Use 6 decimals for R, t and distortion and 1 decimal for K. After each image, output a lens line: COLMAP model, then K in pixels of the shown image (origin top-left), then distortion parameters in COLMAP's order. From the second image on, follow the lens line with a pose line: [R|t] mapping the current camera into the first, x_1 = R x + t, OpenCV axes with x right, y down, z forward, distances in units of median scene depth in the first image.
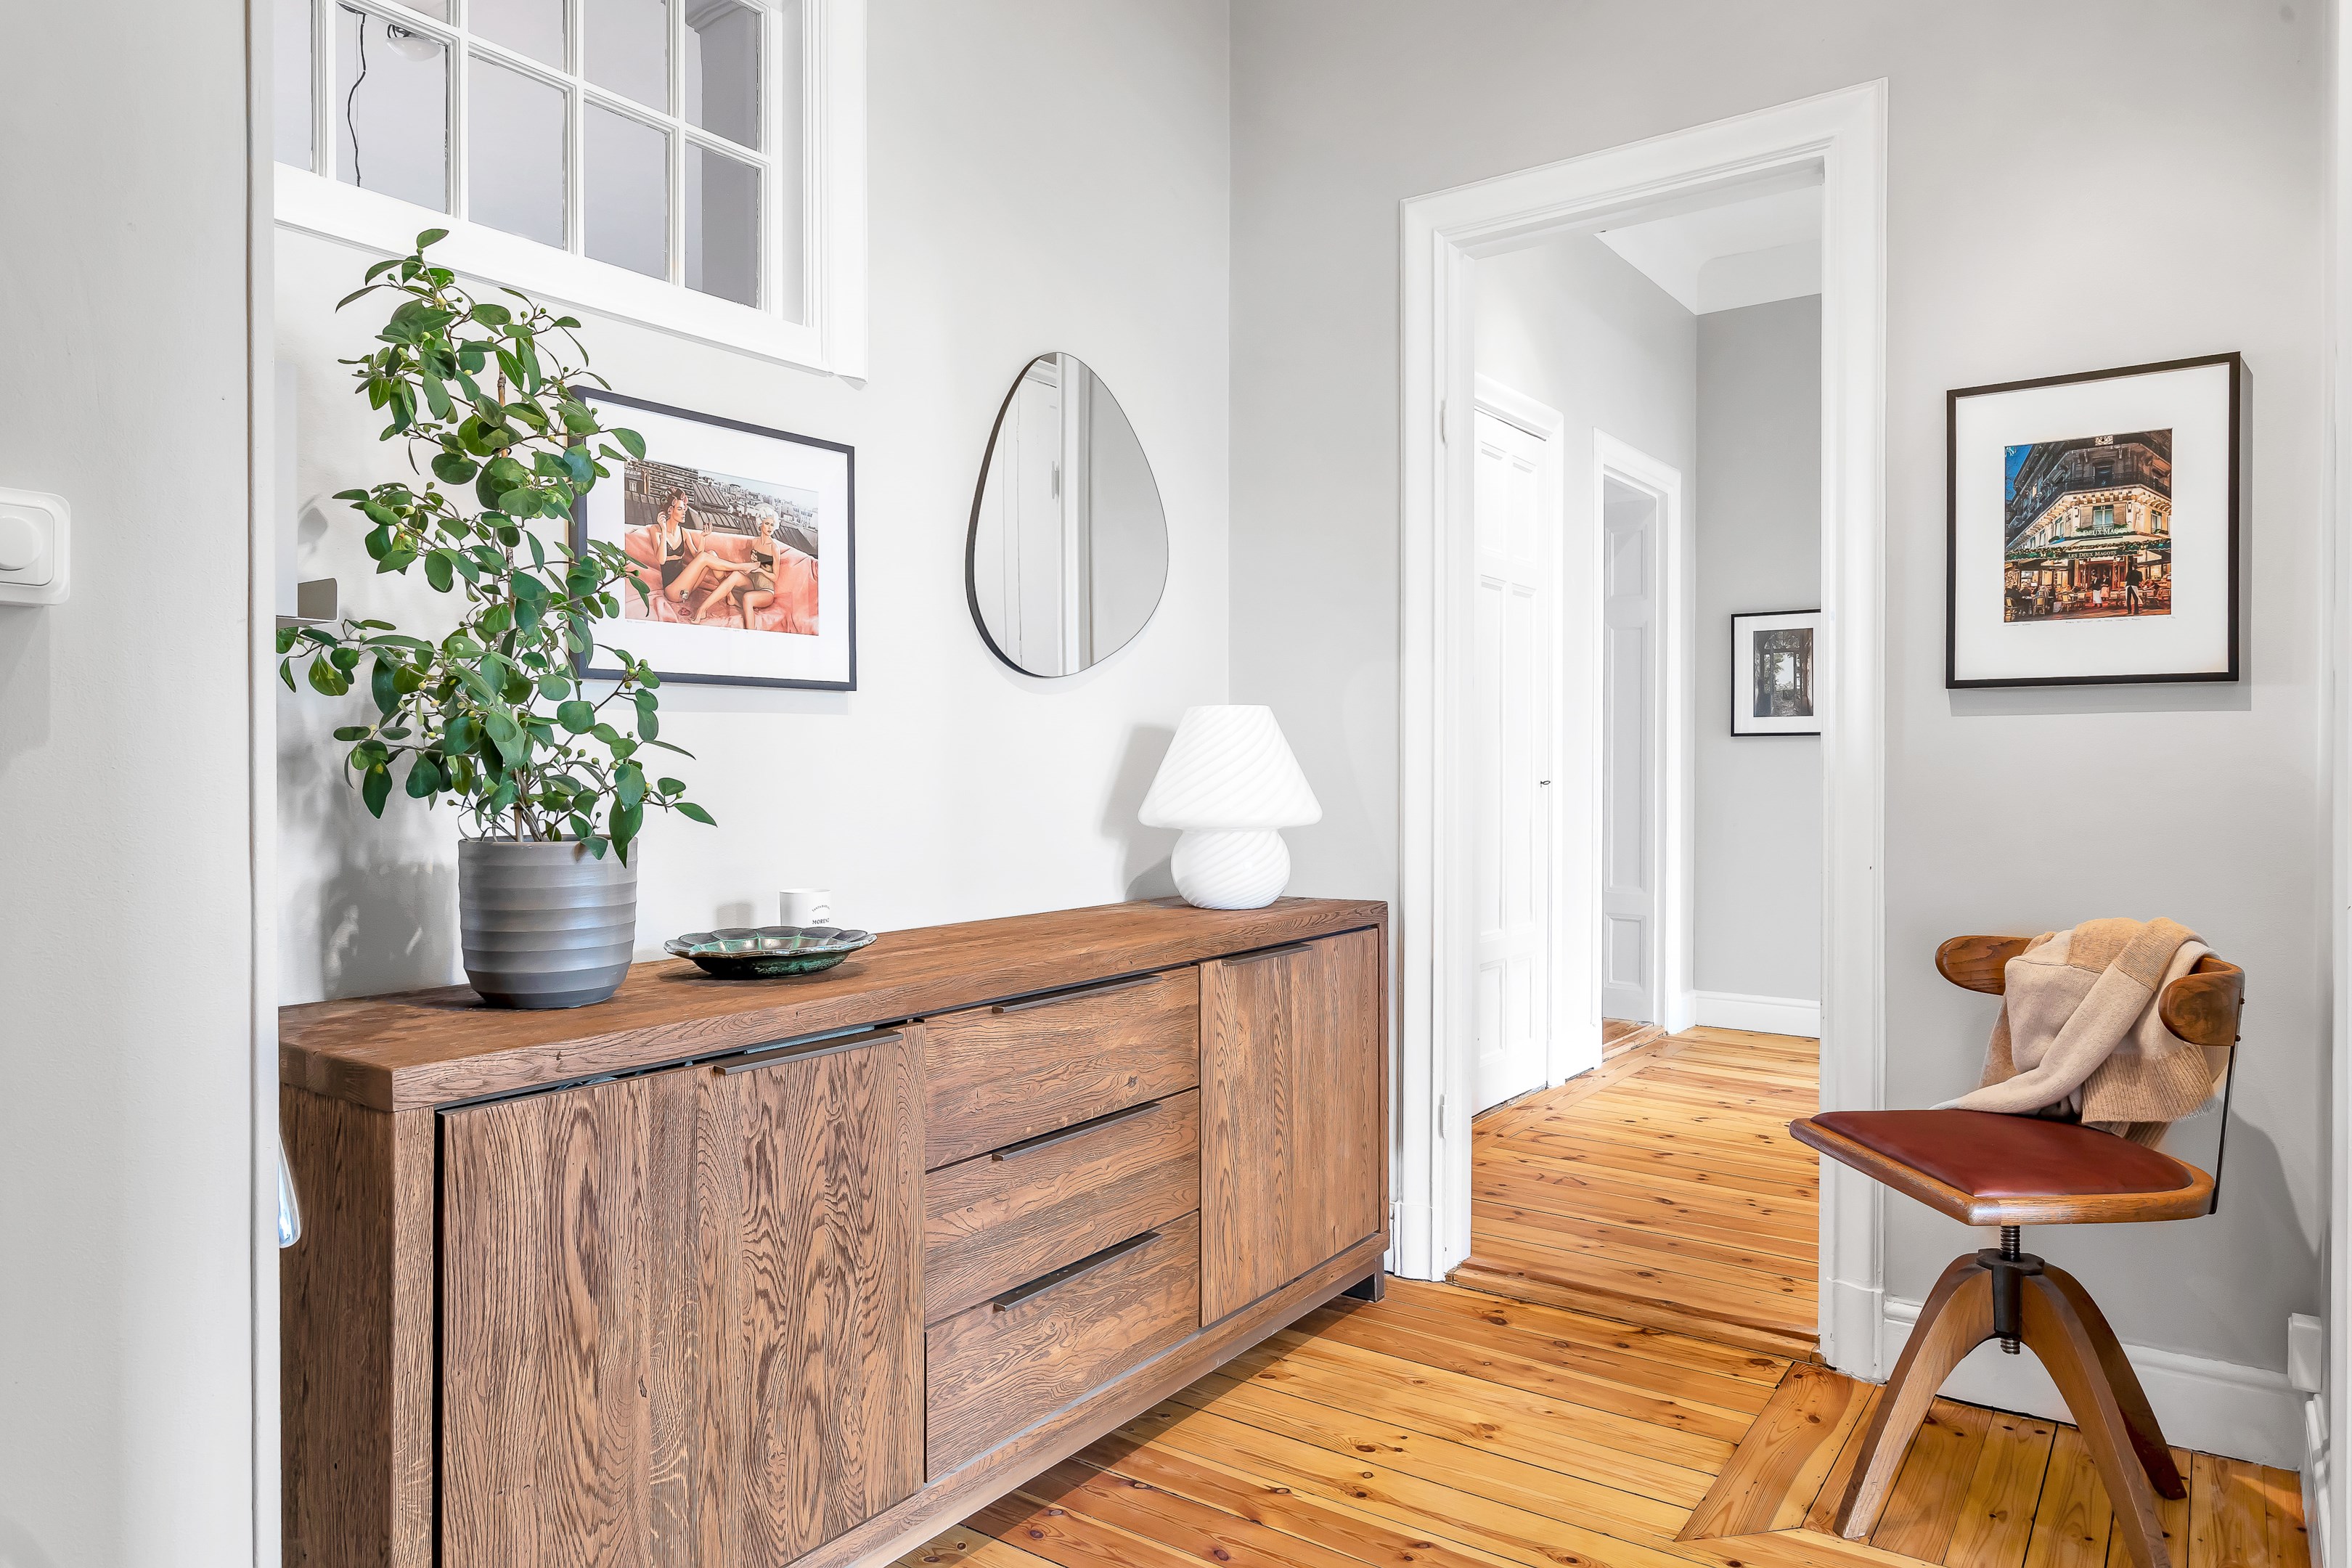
lens RADIAL K [[1476.1, 0, 1168.6], [0, 1476.1, 776.9], [0, 0, 1]] dist [-0.008890, -0.002036]
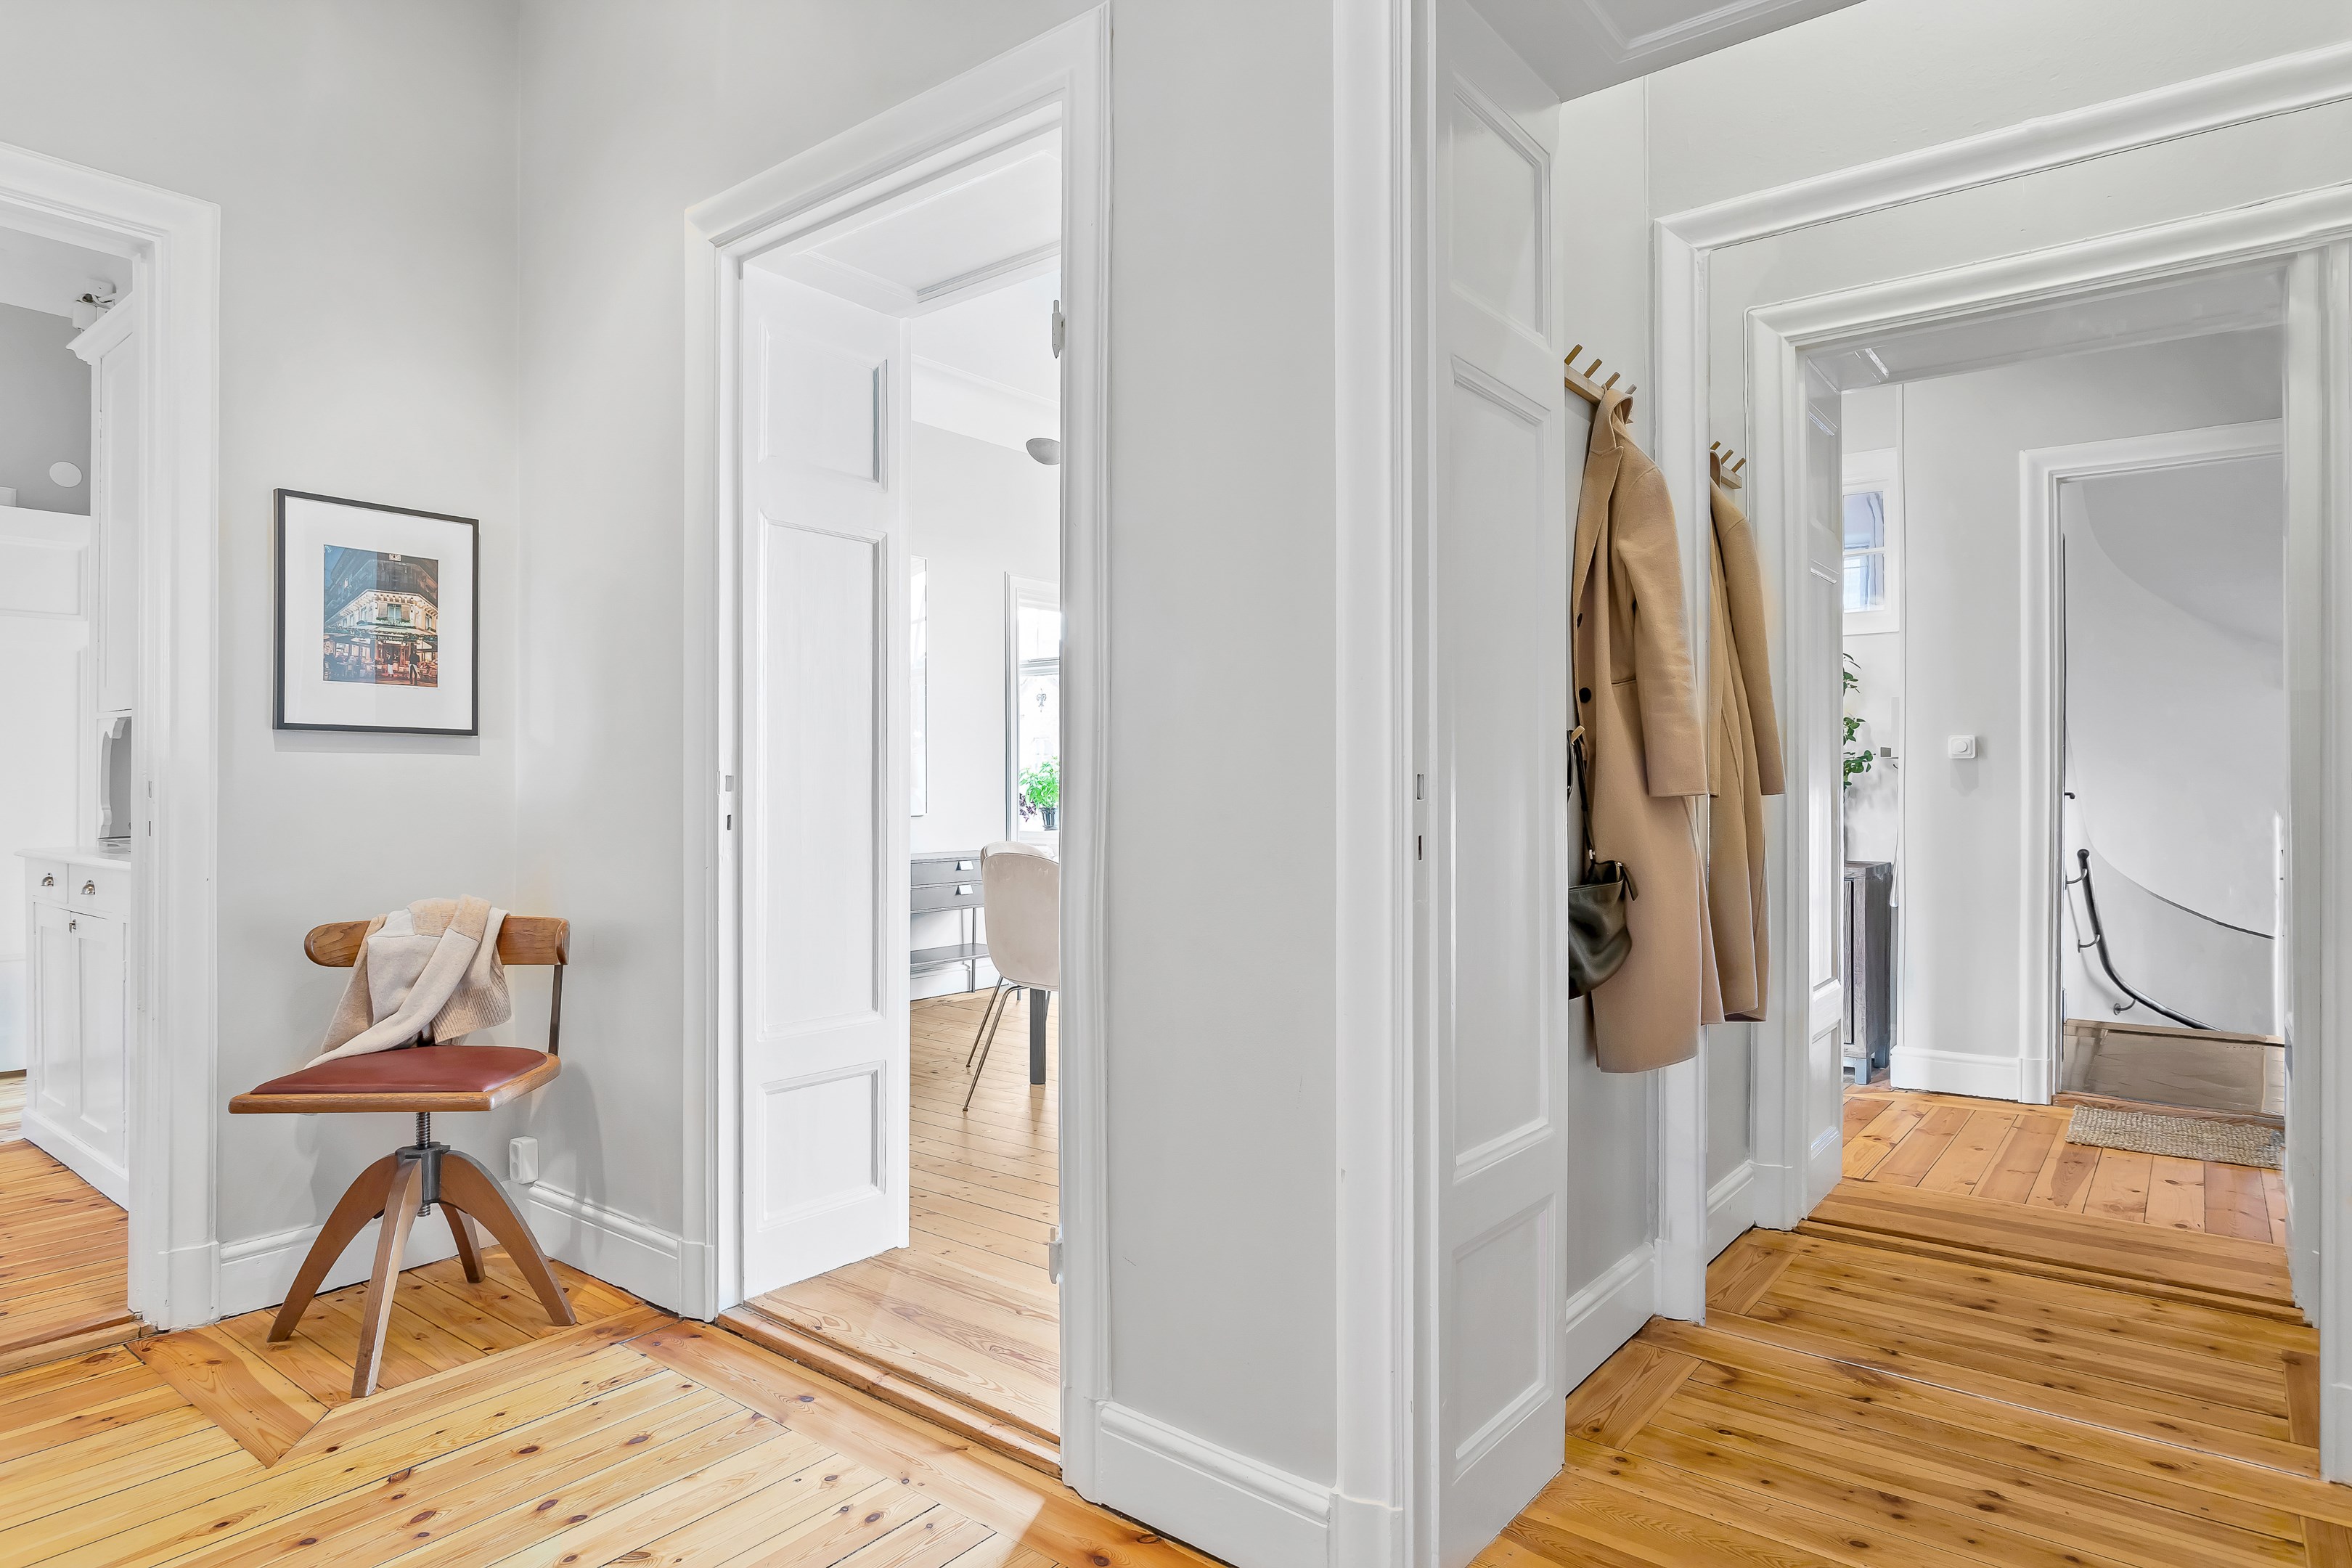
lens RADIAL K [[1309.4, 0, 1170.1], [0, 1309.4, 784.6], [0, 0, 1]] dist [0.001171, 0.000403]
pose [[0.037963, 0.001095, 0.999279, -0.579473], [0.002988, 0.999995, -0.001210, -0.010637], [-0.999275, 0.003032, 0.037959, 0.224511]]
